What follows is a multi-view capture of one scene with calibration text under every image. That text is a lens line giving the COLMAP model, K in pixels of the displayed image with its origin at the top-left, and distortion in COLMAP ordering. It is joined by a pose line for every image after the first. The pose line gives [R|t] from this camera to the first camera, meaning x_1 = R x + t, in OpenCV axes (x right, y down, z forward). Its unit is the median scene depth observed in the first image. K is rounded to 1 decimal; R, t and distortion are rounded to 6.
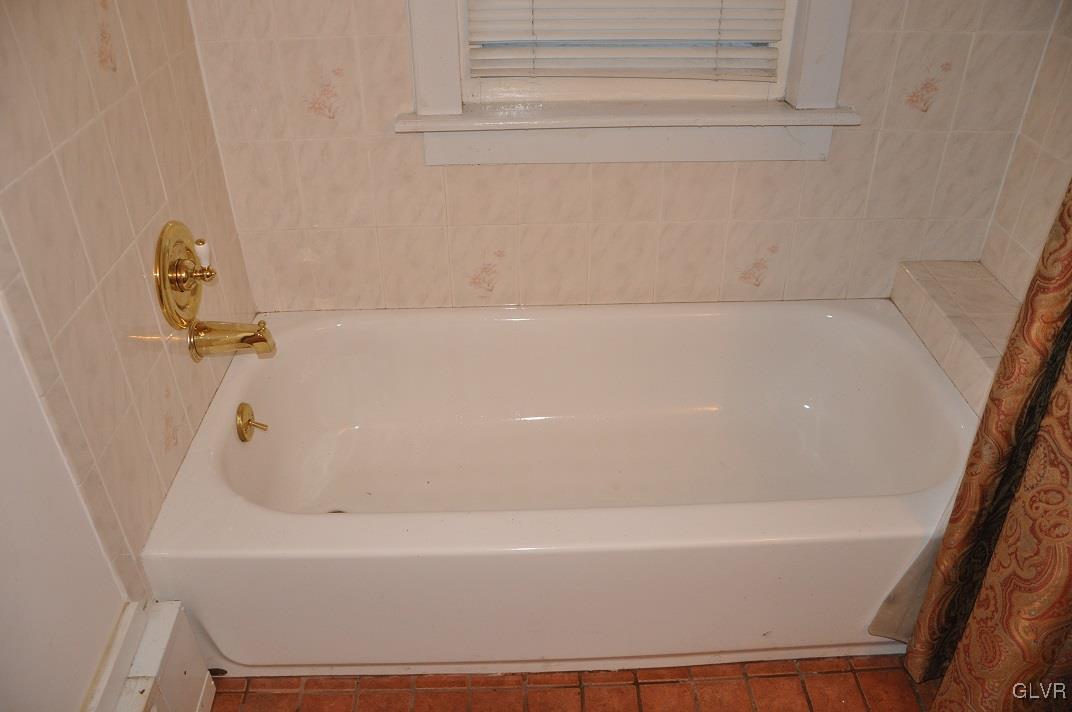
lens RADIAL K [[839.2, 0, 536.0], [0, 839.2, 356.0], [0, 0, 1]] dist [-0.108504, 0.005535]
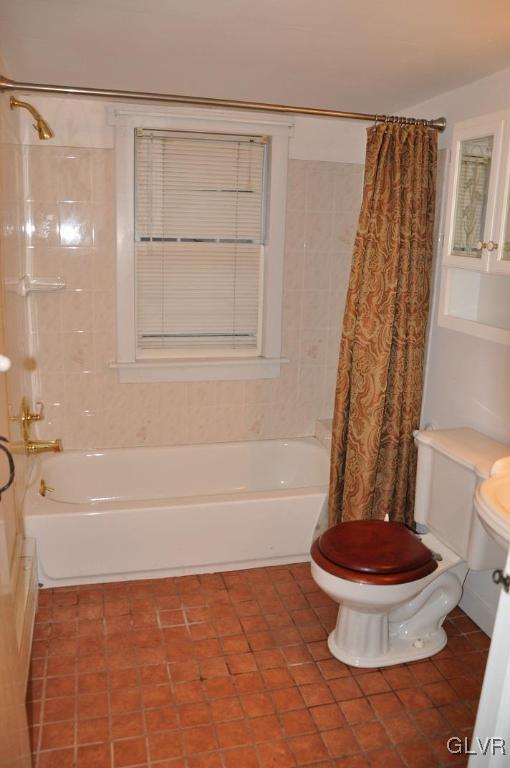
lens RADIAL K [[601.2, 0, 255.0], [0, 601.2, 384.0], [0, 0, 1]] dist [-0.108504, 0.005535]
pose [[0.973678, -0.016650, 0.227319, -0.148984], [0.093054, 0.939465, -0.329766, 0.400080], [-0.208068, 0.342239, 0.916286, -0.707781]]
